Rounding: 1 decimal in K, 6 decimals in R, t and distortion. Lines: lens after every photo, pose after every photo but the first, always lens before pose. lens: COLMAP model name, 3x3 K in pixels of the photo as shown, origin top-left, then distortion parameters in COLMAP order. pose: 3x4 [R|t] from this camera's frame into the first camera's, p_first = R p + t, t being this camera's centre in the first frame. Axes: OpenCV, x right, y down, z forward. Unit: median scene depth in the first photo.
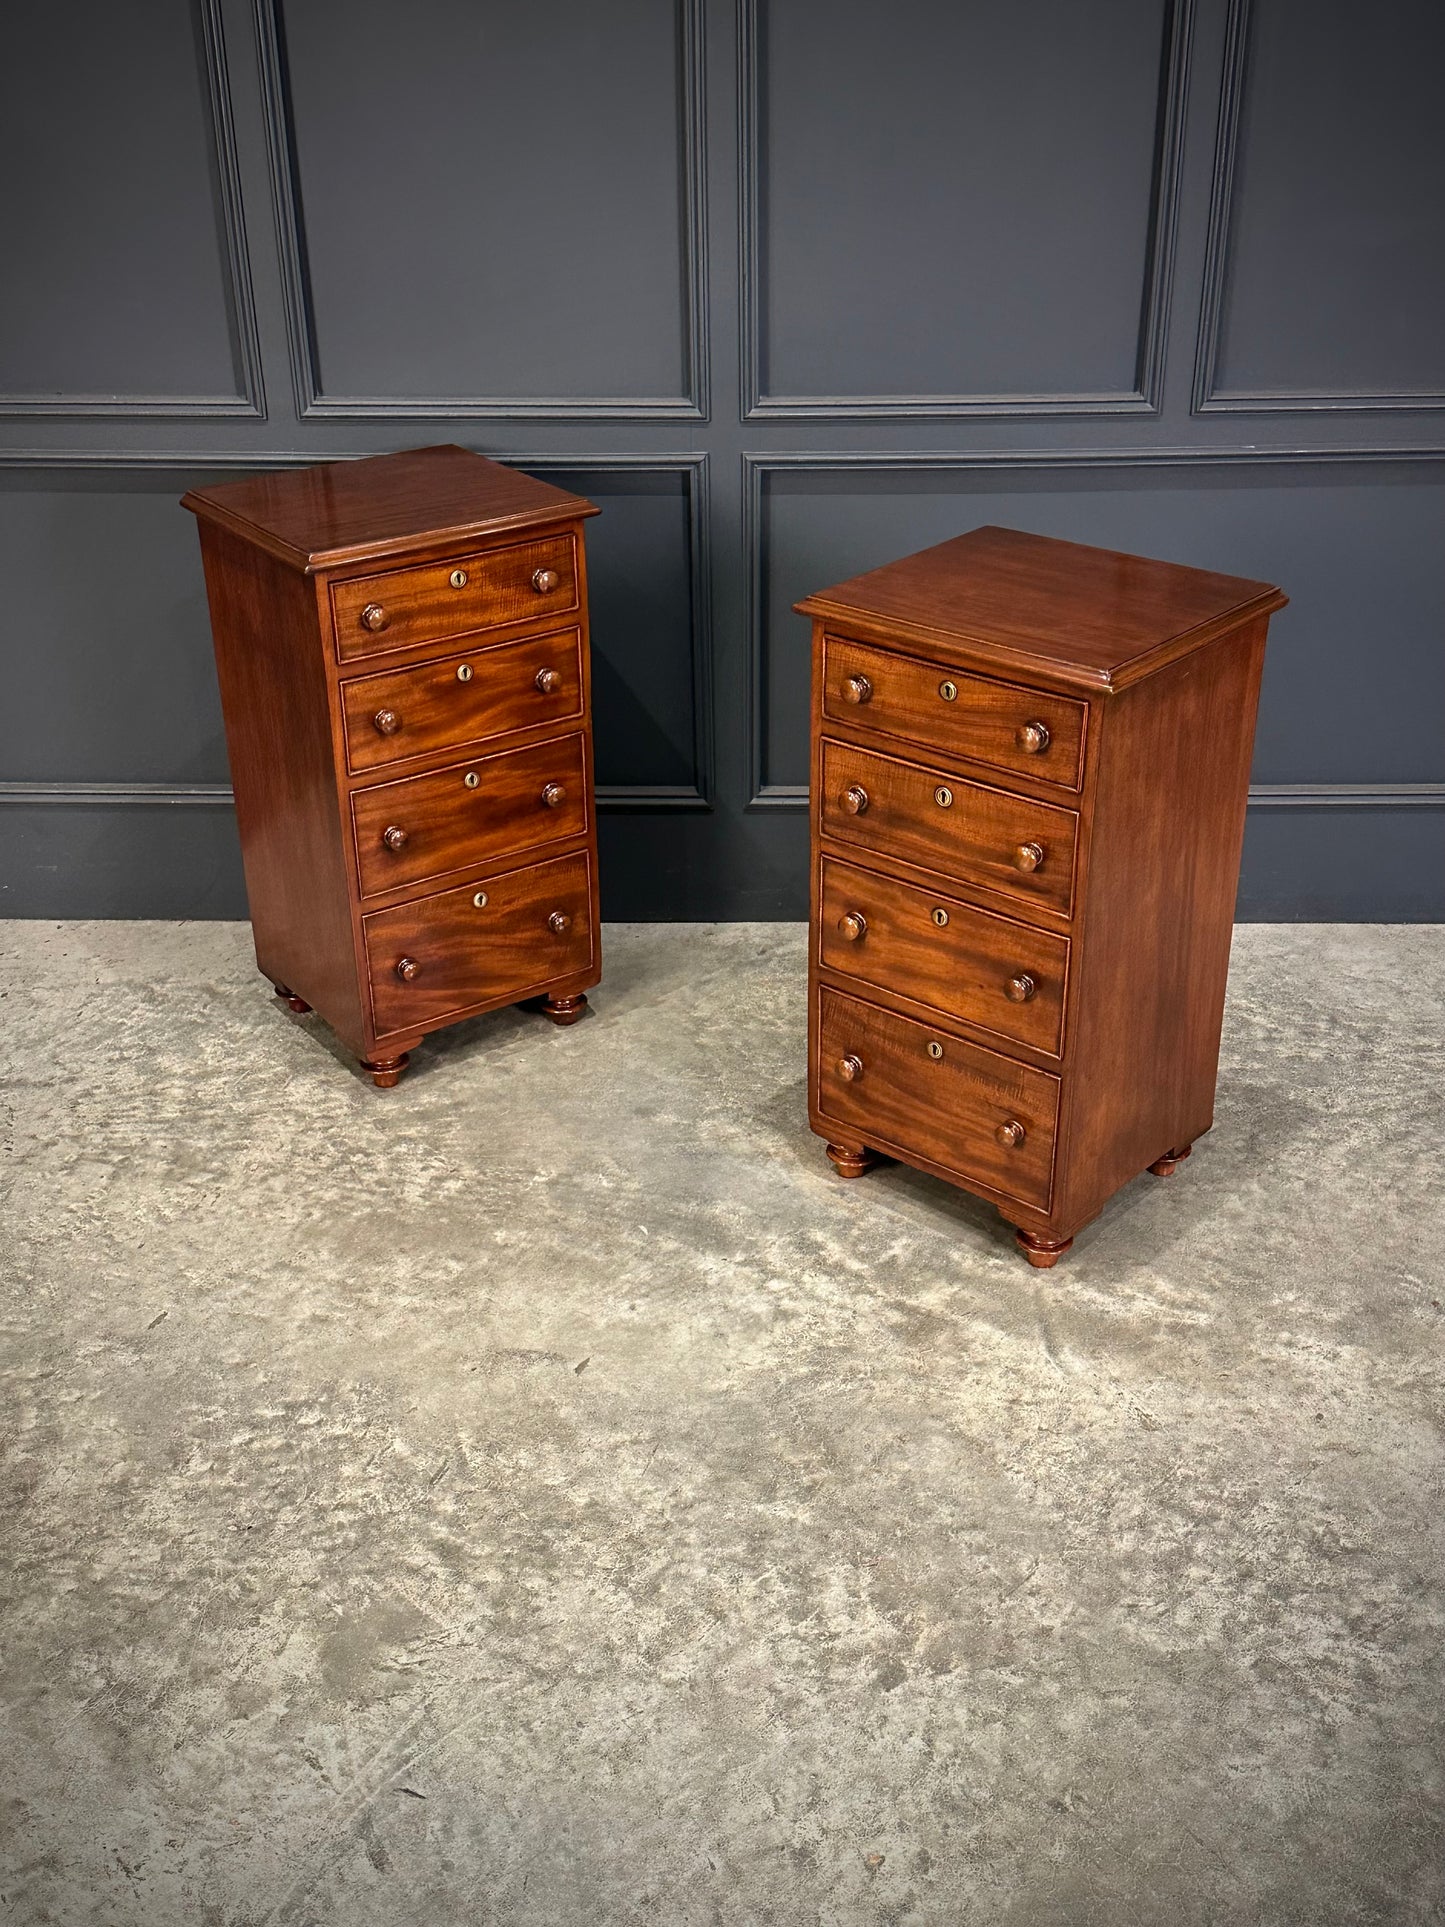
lens RADIAL K [[2047.9, 0, 722.5], [0, 2047.9, 963.5], [0, 0, 1]] dist [0.085050, 0.244622]
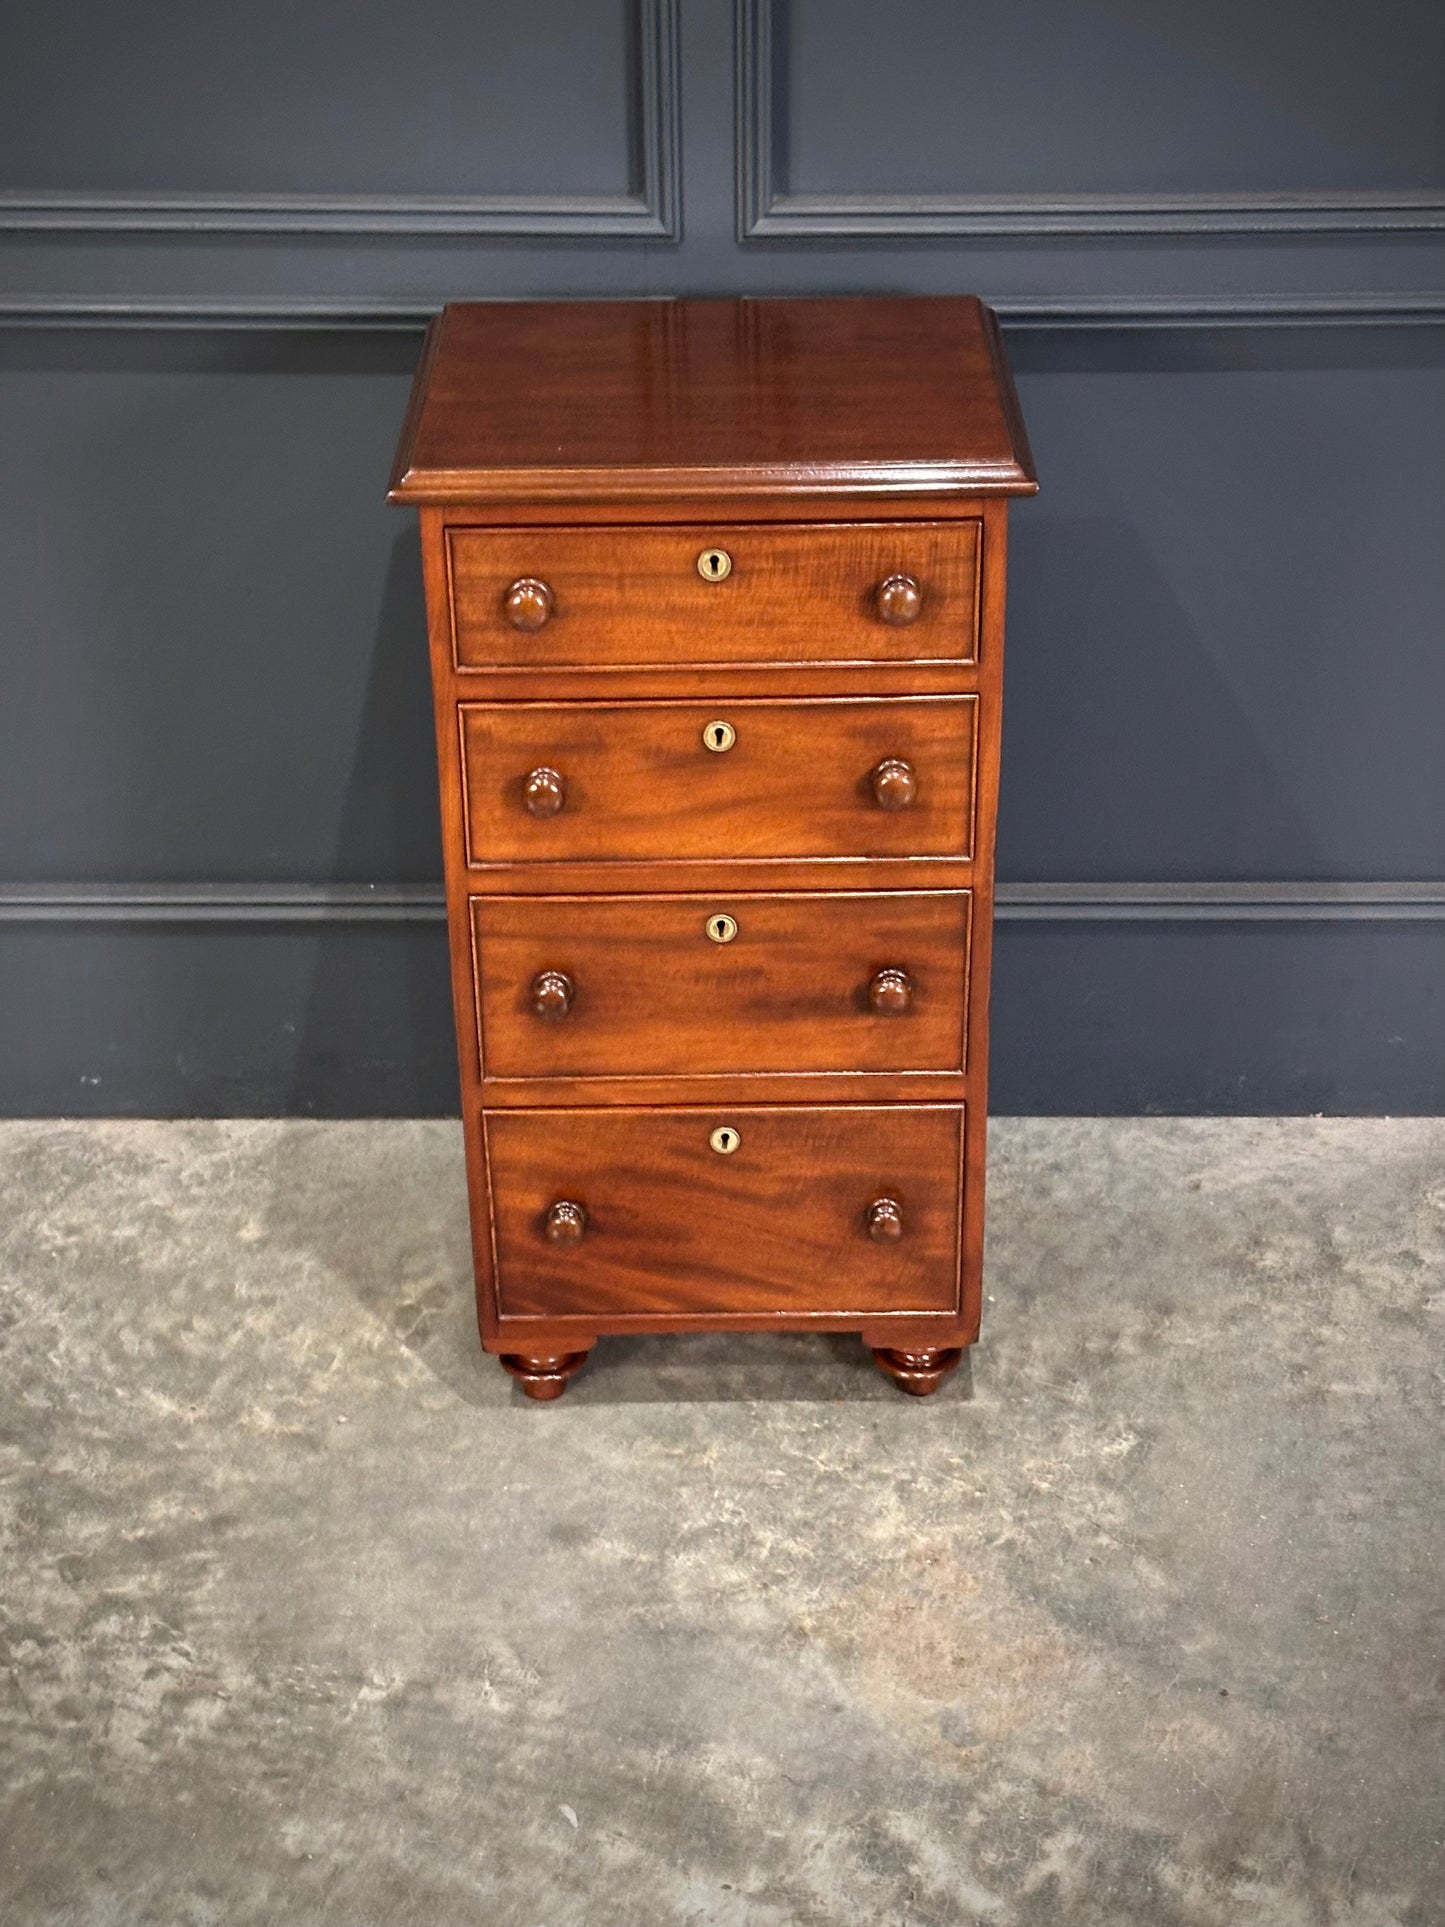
lens RADIAL K [[2931.7, 0, 753.8], [0, 2931.7, 970.2], [0, 0, 1]] dist [0.162141, -0.269952]
pose [[0.999499, -0.005271, 0.031211, -0.014236], [0.004431, 0.999627, 0.026933, -0.107443], [-0.031341, -0.026781, 0.999150, 0.253568]]
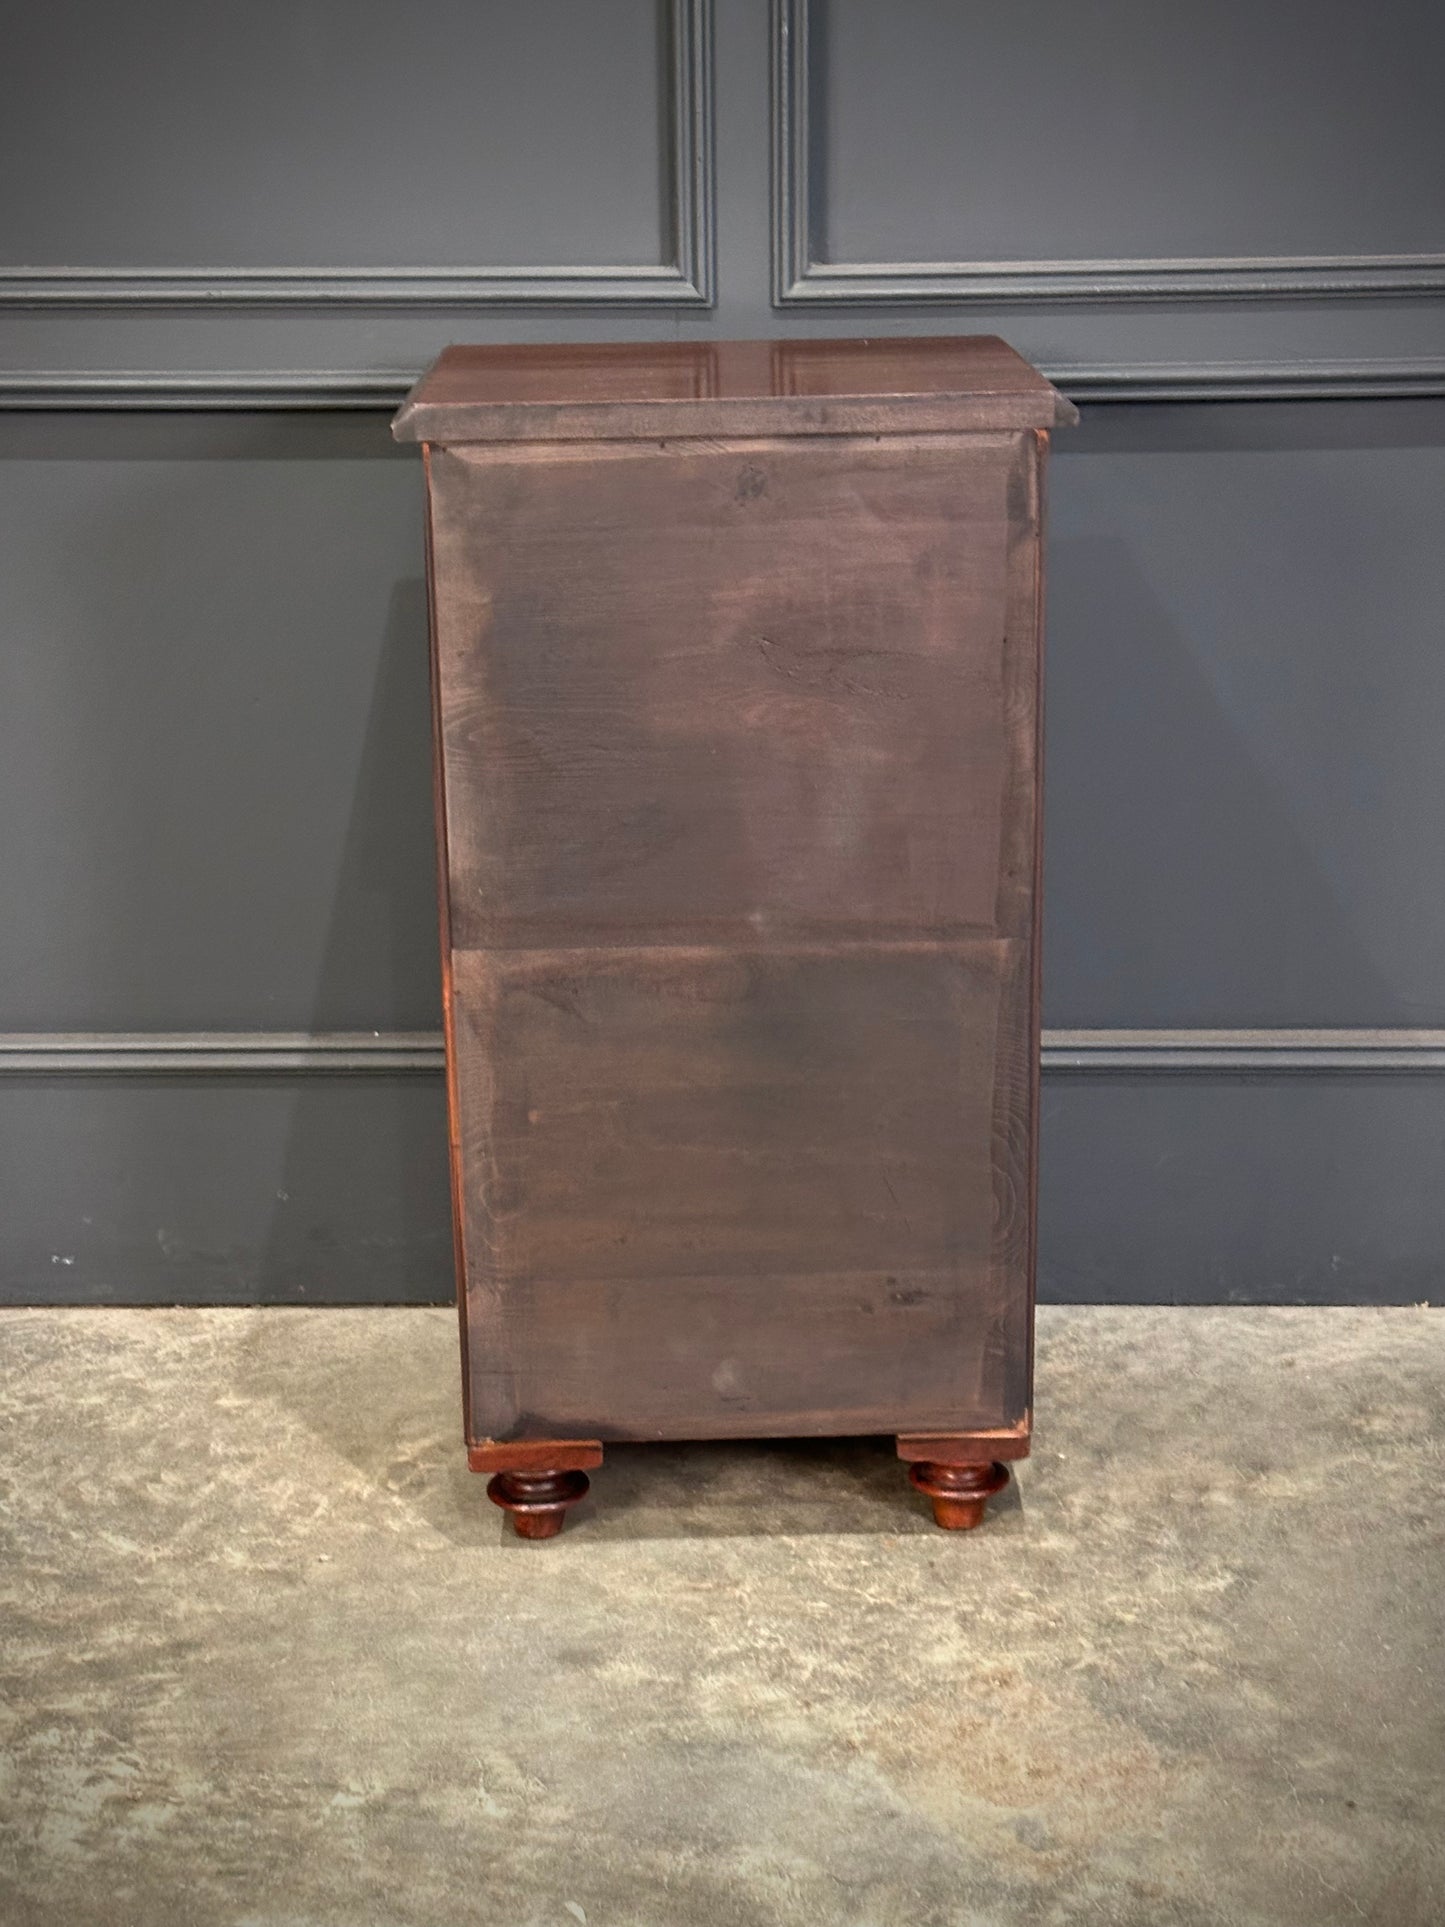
lens RADIAL K [[3041.1, 0, 705.8], [0, 3041.1, 997.0], [0, 0, 1]] dist [0.175728, -0.311315]
pose [[0.999989, -0.000046, 0.004758, -0.014013], [0.000957, 0.981476, -0.191583, 0.064920], [-0.004661, 0.191585, 0.981465, 0.318120]]
